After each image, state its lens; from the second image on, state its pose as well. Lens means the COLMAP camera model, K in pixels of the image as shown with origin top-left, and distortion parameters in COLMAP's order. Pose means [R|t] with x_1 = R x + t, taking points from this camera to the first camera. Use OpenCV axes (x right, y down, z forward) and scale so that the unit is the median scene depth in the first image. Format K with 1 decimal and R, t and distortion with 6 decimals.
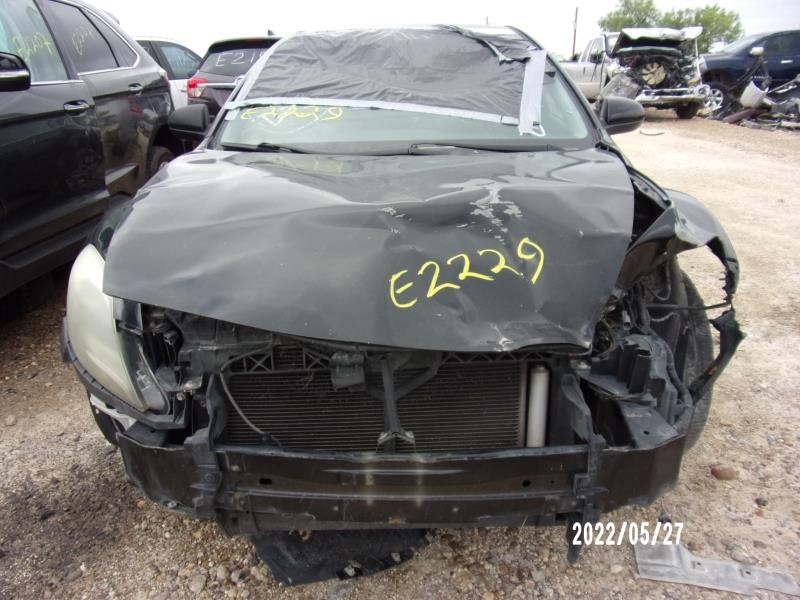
lens RADIAL K [[584.4, 0, 394.1], [0, 584.4, 303.2], [0, 0, 1]] dist [-0.039850, 0.024161]
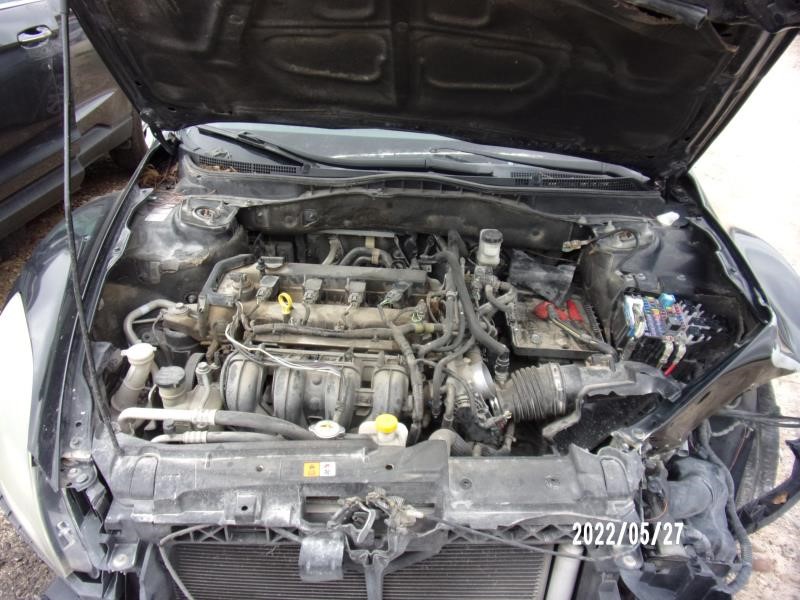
lens RADIAL K [[584.4, 0, 382.2], [0, 584.4, 296.1], [0, 0, 1]] dist [-0.039850, 0.024161]
pose [[0.997985, 0.058944, -0.023498, -0.002522], [-0.053888, 0.982799, 0.176642, -0.257890], [0.033506, -0.175019, 0.983995, 0.221420]]
